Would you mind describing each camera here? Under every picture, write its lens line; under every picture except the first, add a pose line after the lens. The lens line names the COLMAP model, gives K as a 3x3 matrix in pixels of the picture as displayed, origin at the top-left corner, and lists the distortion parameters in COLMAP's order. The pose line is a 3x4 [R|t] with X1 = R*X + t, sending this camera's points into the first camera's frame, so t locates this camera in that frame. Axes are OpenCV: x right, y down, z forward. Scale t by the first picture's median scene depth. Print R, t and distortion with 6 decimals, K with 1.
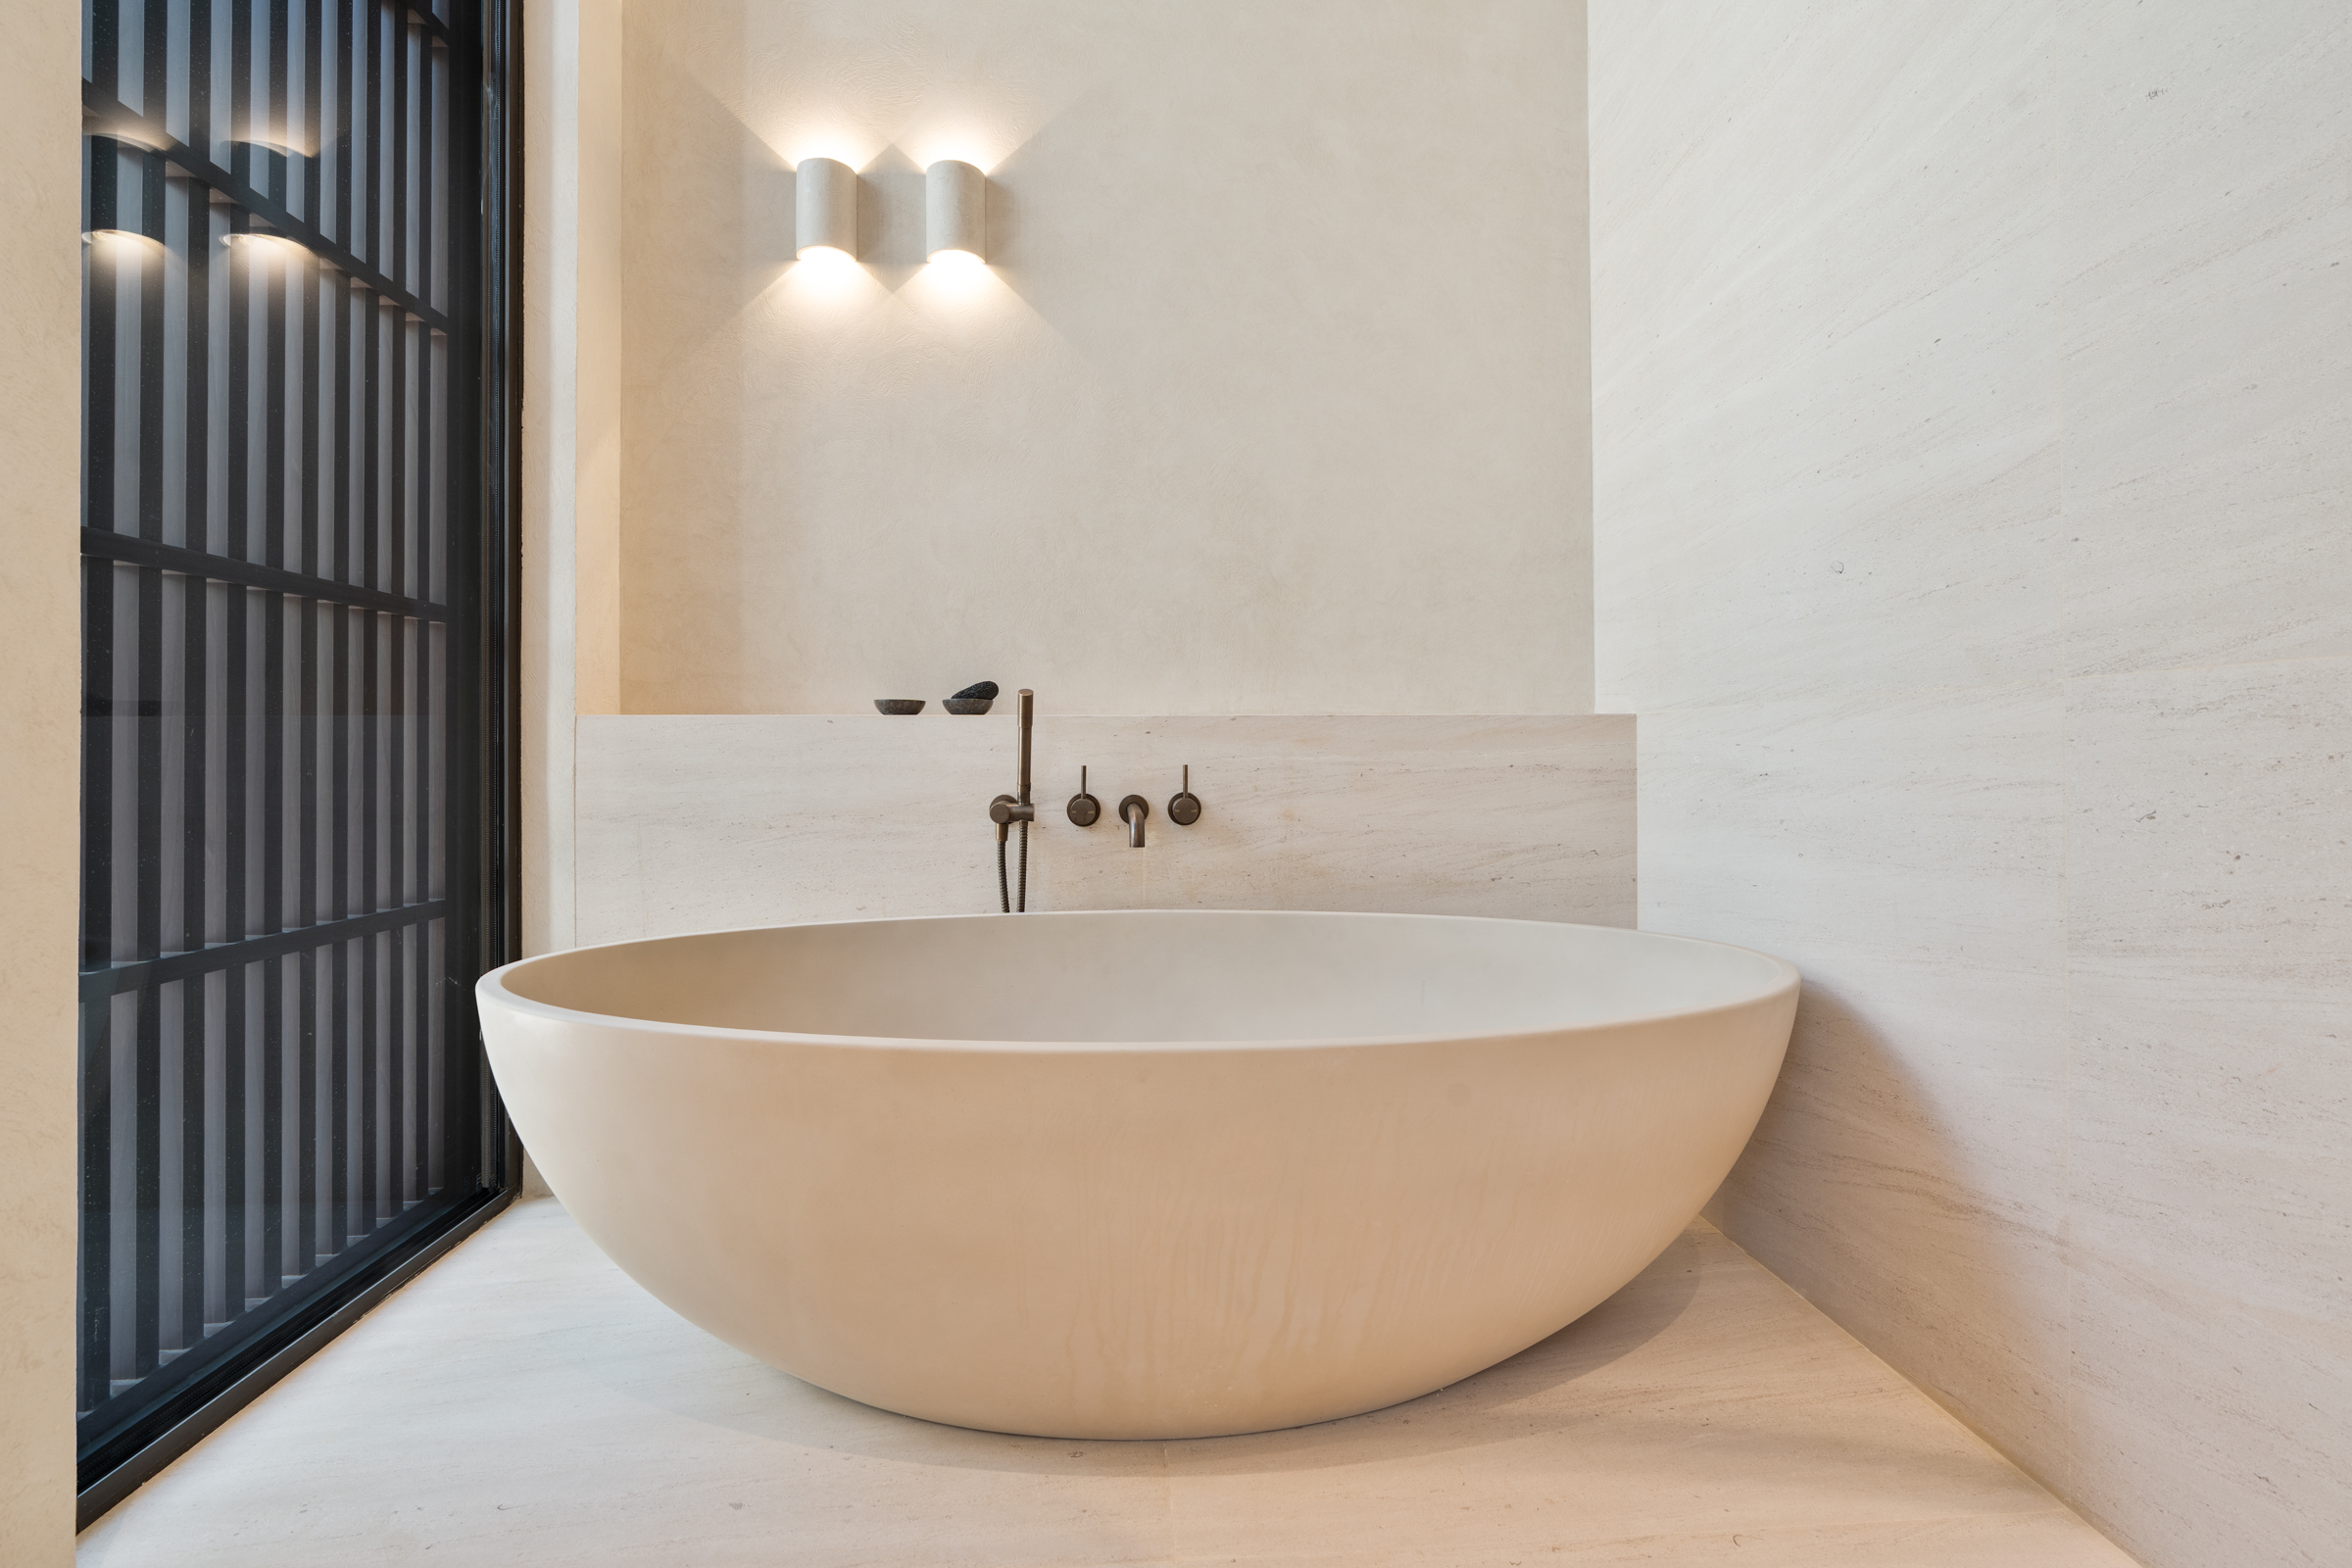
lens RADIAL K [[1054.6, 0, 1172.6], [0, 1054.6, 760.4], [0, 0, 1]] dist [0.003705, 0.000357]
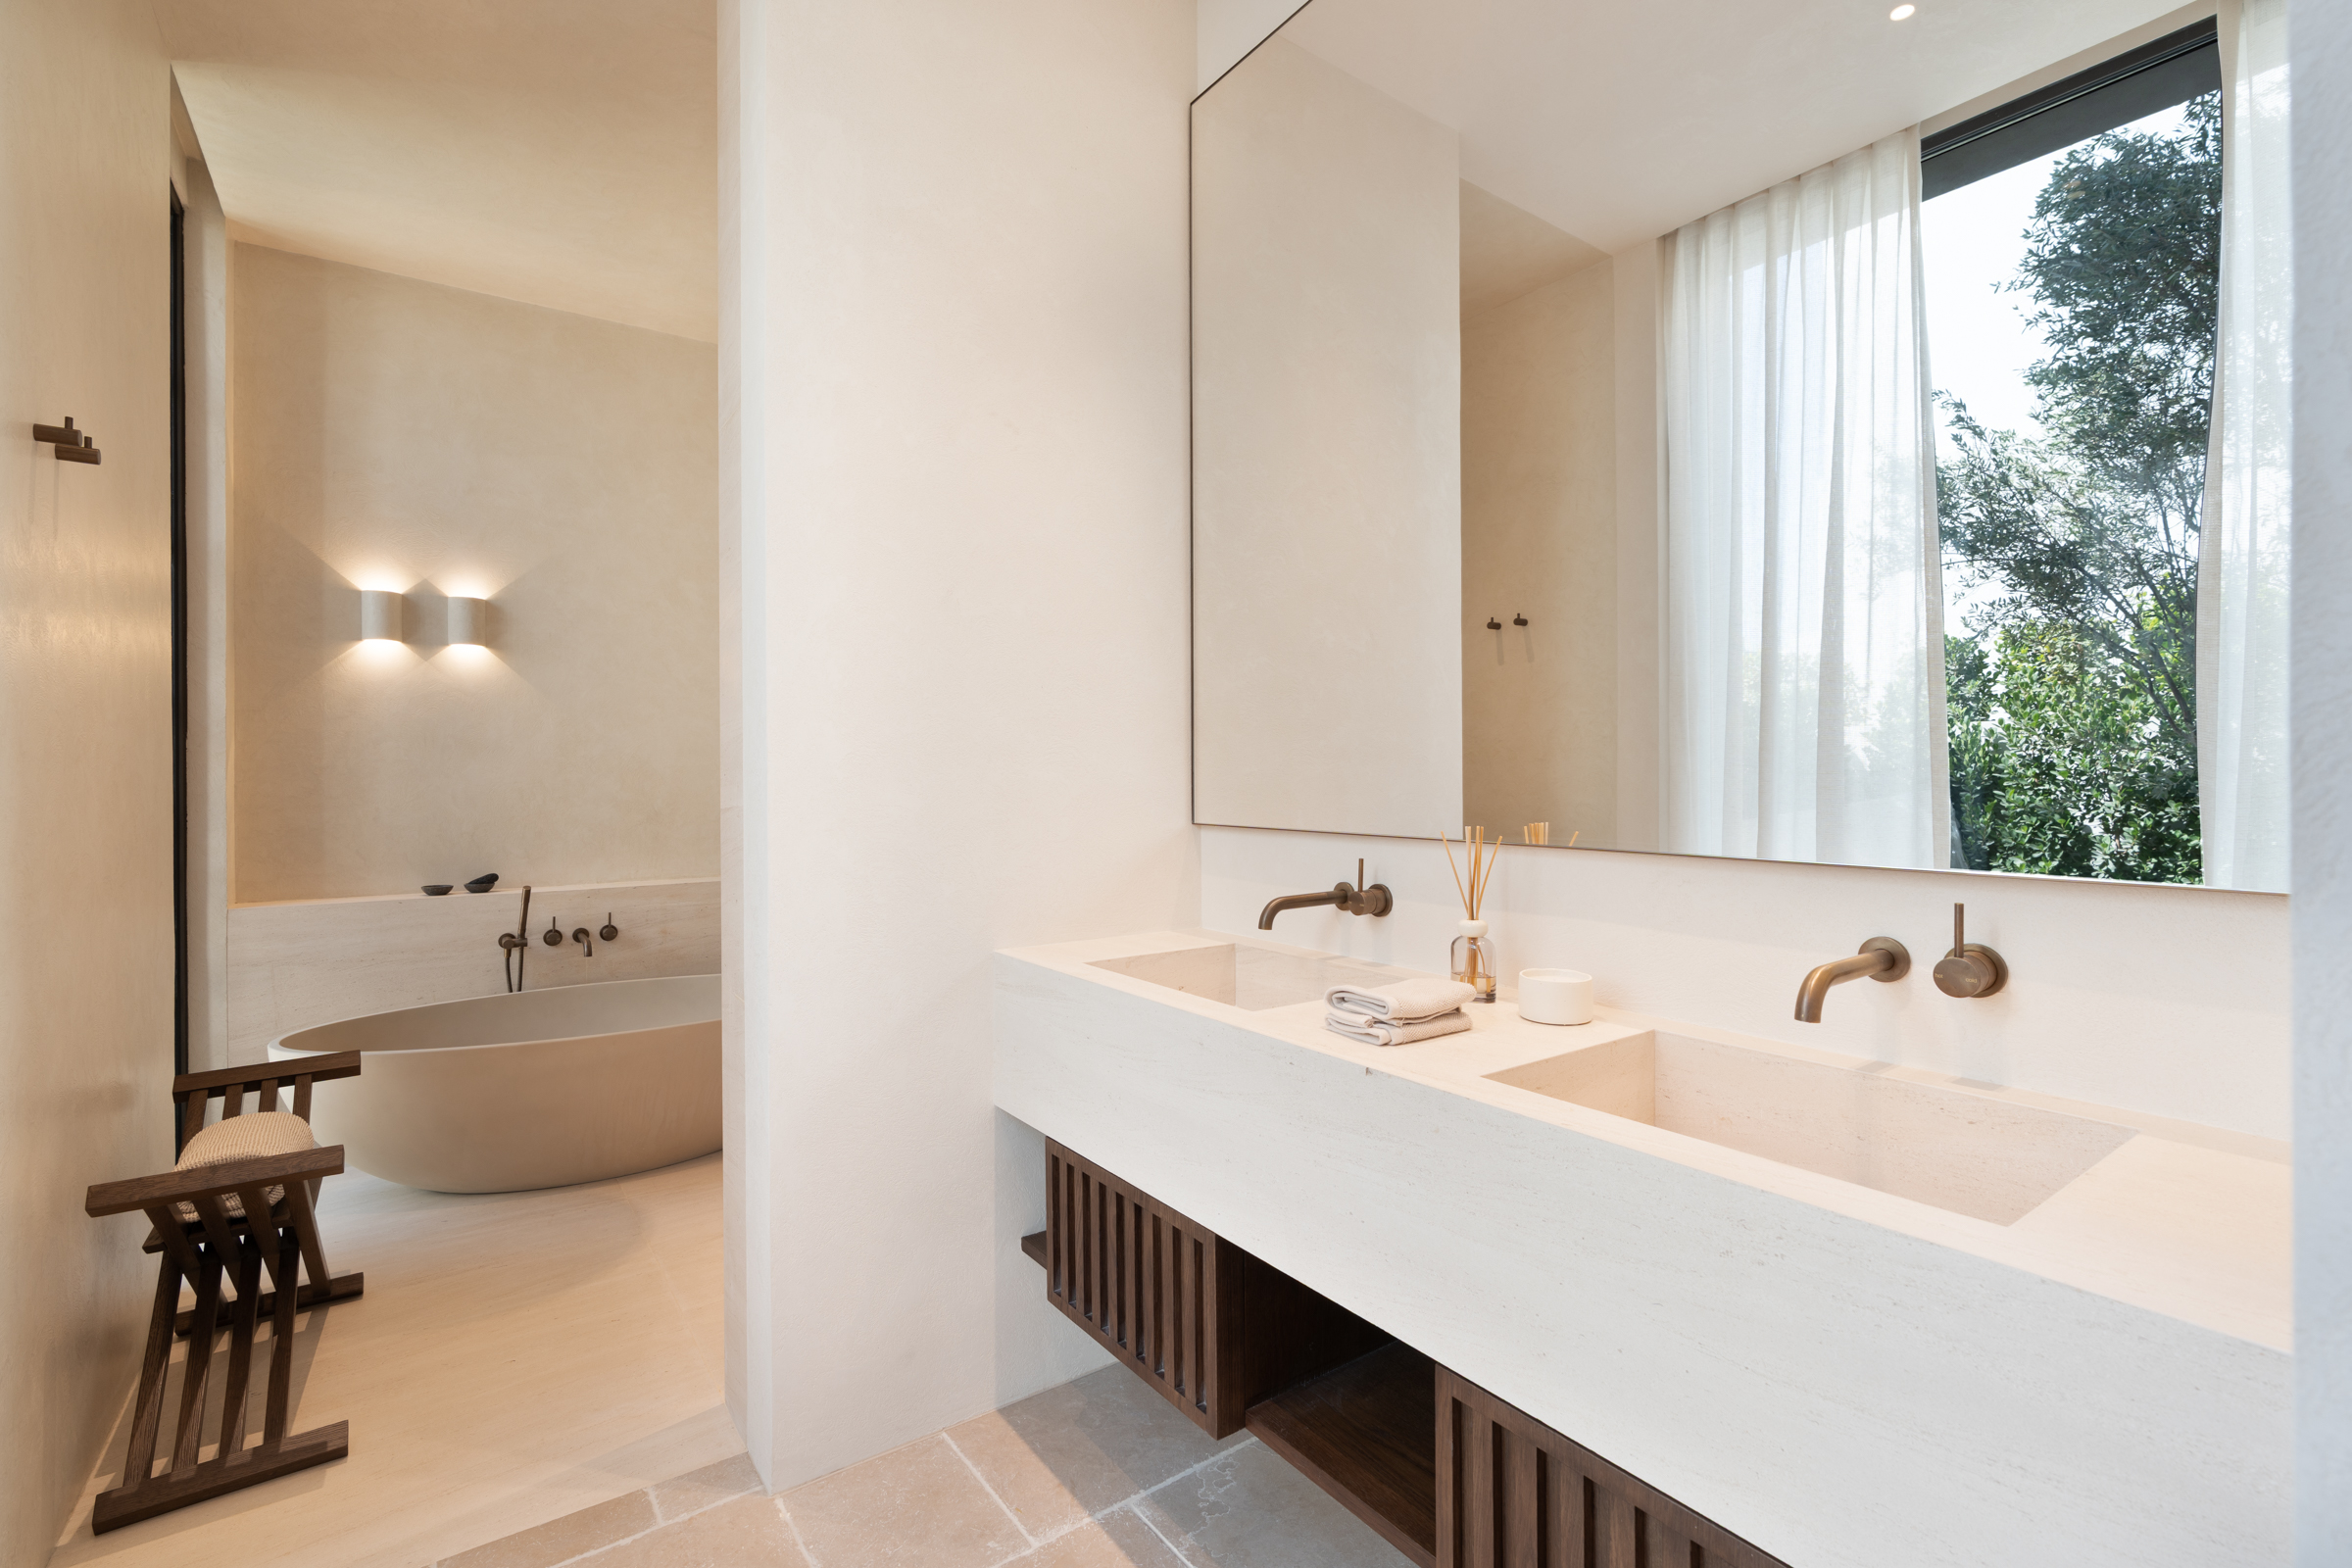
lens RADIAL K [[1054.6, 0, 1186.9], [0, 1054.6, 775.7], [0, 0, 1]] dist [0.003705, 0.000357]
pose [[0.830768, 0.004322, 0.556602, -0.201584], [-0.000374, 0.999974, -0.007208, -0.248466], [-0.556619, 0.005780, 0.830748, -1.360648]]
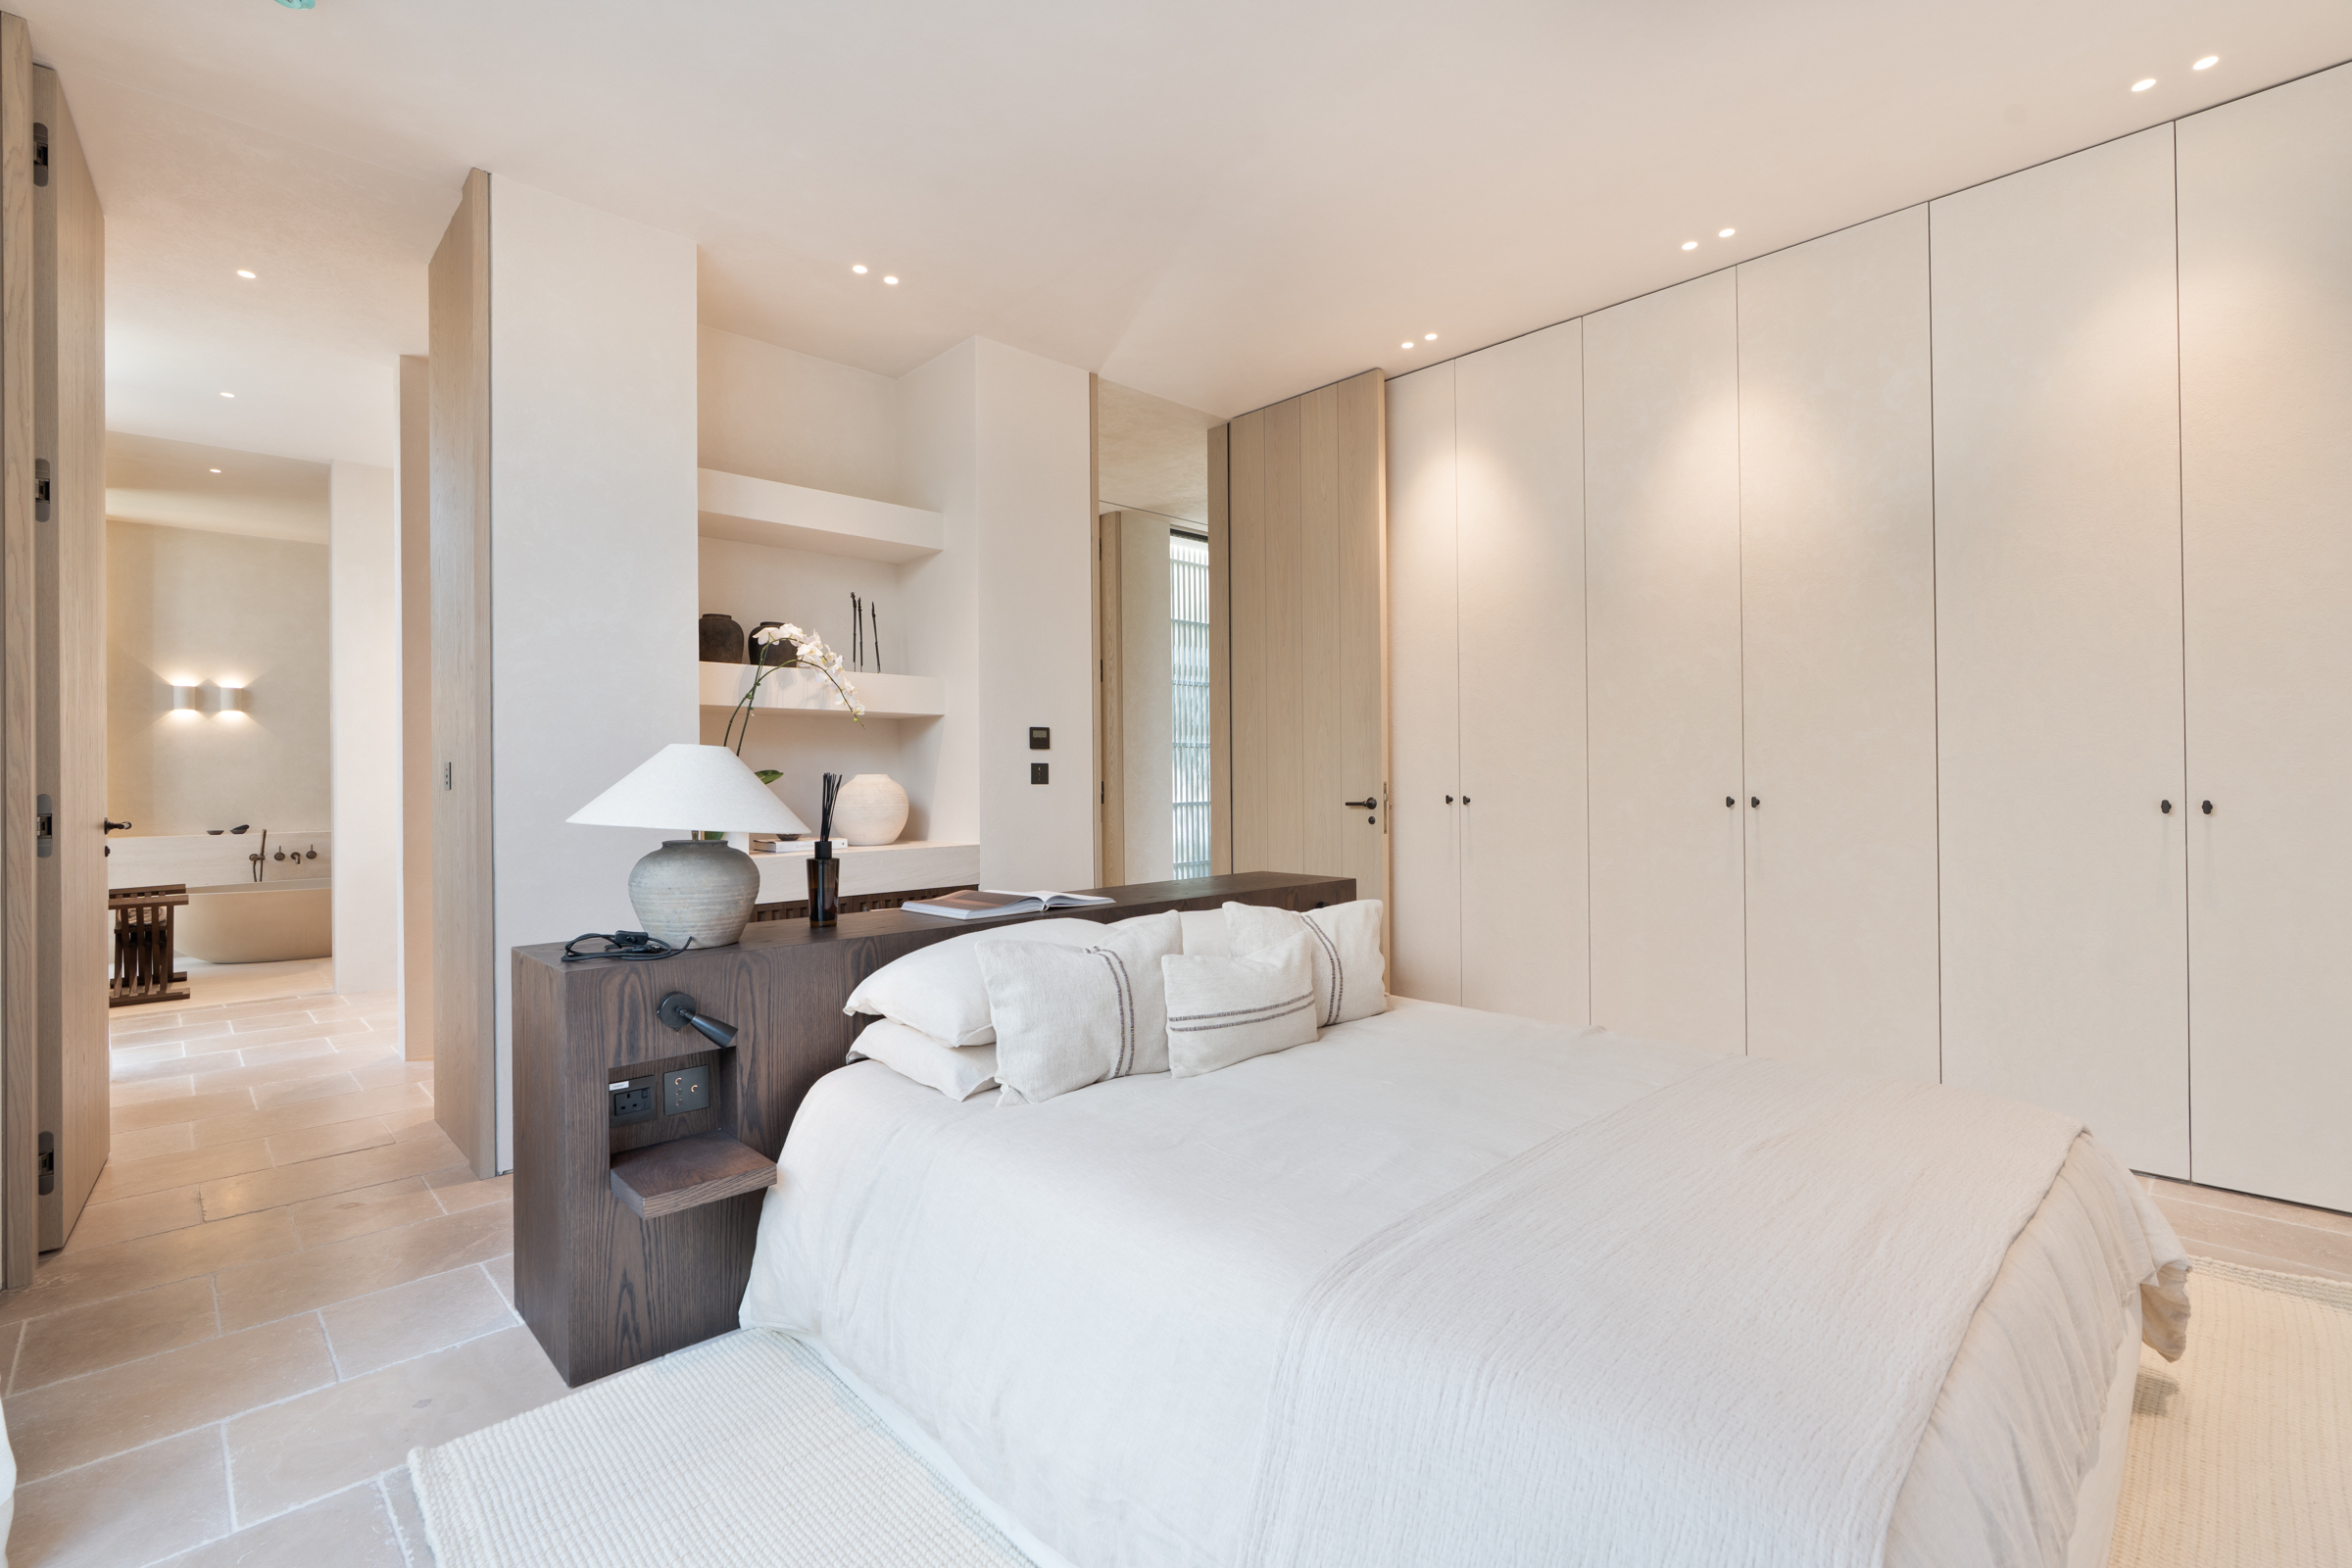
lens RADIAL K [[1054.6, 0, 1178.0], [0, 1054.6, 777.3], [0, 0, 1]] dist [0.003705, 0.000357]
pose [[0.749880, 0.000599, 0.661574, -0.183049], [0.003921, 0.999978, -0.005349, -0.222550], [-0.661563, 0.006605, 0.749861, -4.343071]]
